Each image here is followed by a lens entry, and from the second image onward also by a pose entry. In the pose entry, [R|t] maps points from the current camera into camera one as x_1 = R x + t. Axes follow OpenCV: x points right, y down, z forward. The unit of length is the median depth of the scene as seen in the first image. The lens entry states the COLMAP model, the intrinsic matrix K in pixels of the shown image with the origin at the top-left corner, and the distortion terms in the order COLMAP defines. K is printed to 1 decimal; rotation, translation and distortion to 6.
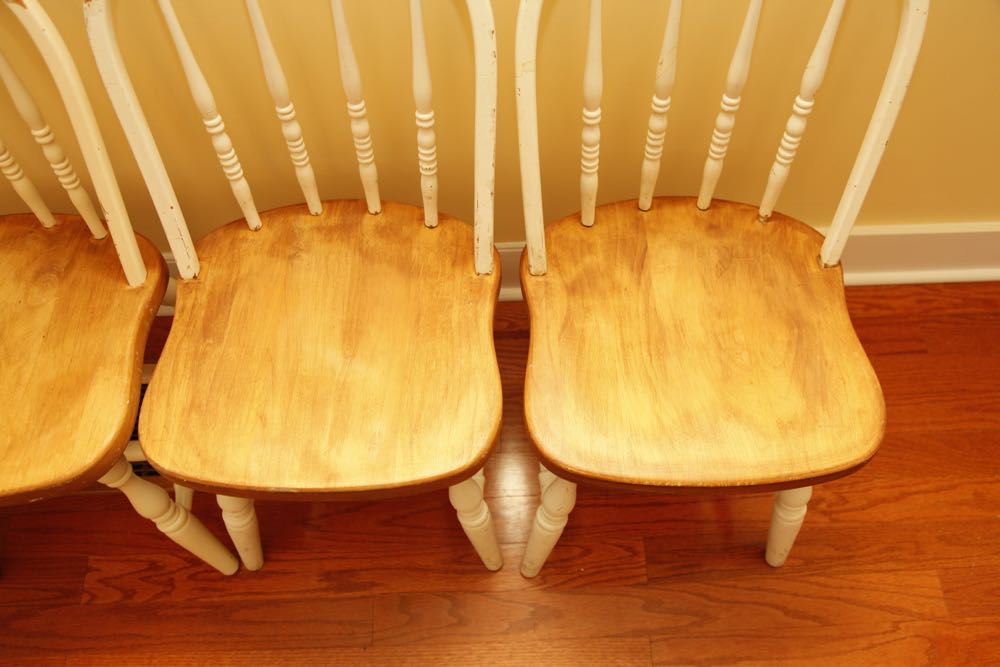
lens RADIAL K [[776.0, 0, 500.0], [0, 776.0, 333.5], [0, 0, 1]] dist [-0.089389, 0.066470]
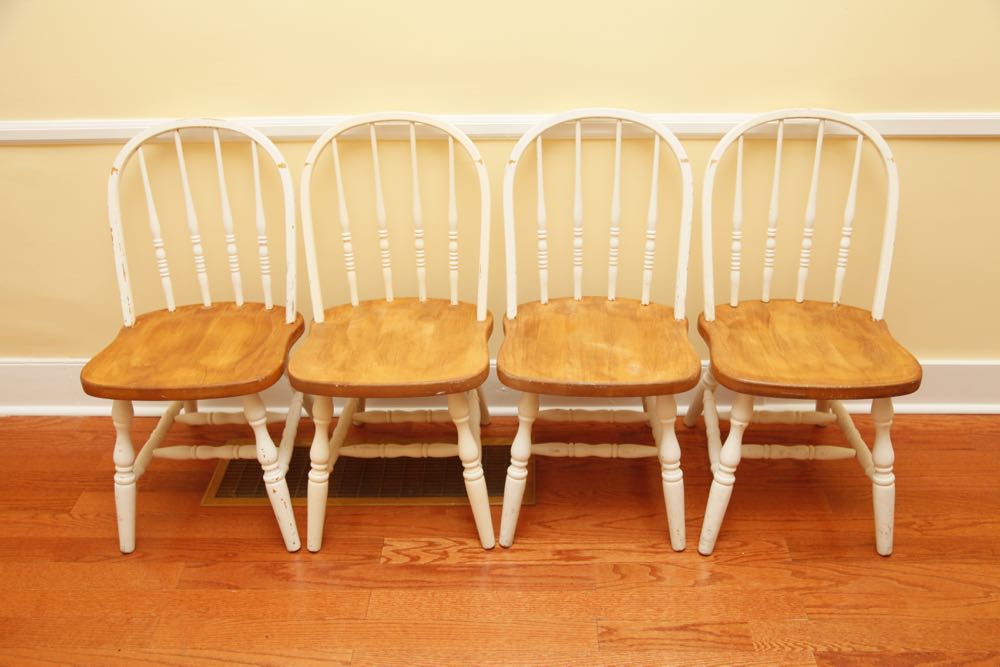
lens RADIAL K [[858.7, 0, 500.0], [0, 858.7, 333.5], [0, 0, 1]] dist [-0.035501, 0.054247]
pose [[0.997856, 0.026939, -0.059645, -0.252113], [-0.054034, 0.853321, -0.518579, 0.797833], [0.036926, 0.520690, 0.852947, -0.547137]]
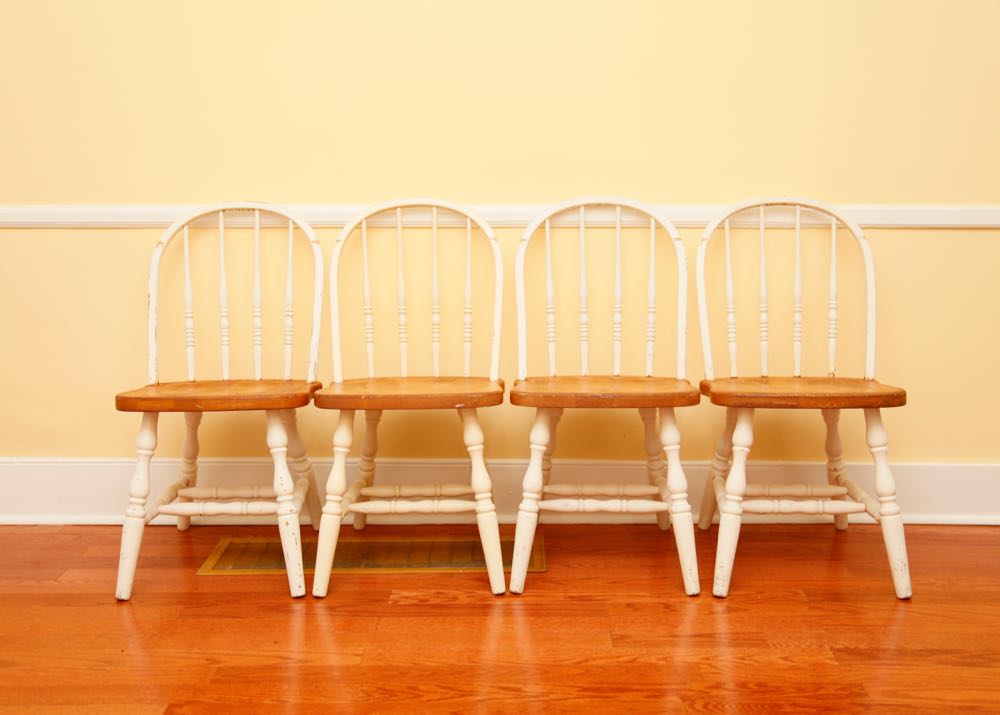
lens RADIAL K [[1143.5, 0, 500.0], [0, 1143.5, 357.5], [0, 0, 1]] dist [0.075253, -0.008147]
pose [[0.998390, 0.015075, -0.054691, -0.248063], [-0.052980, 0.592461, -0.803855, 1.730874], [0.020284, 0.805458, 0.592305, -0.564321]]
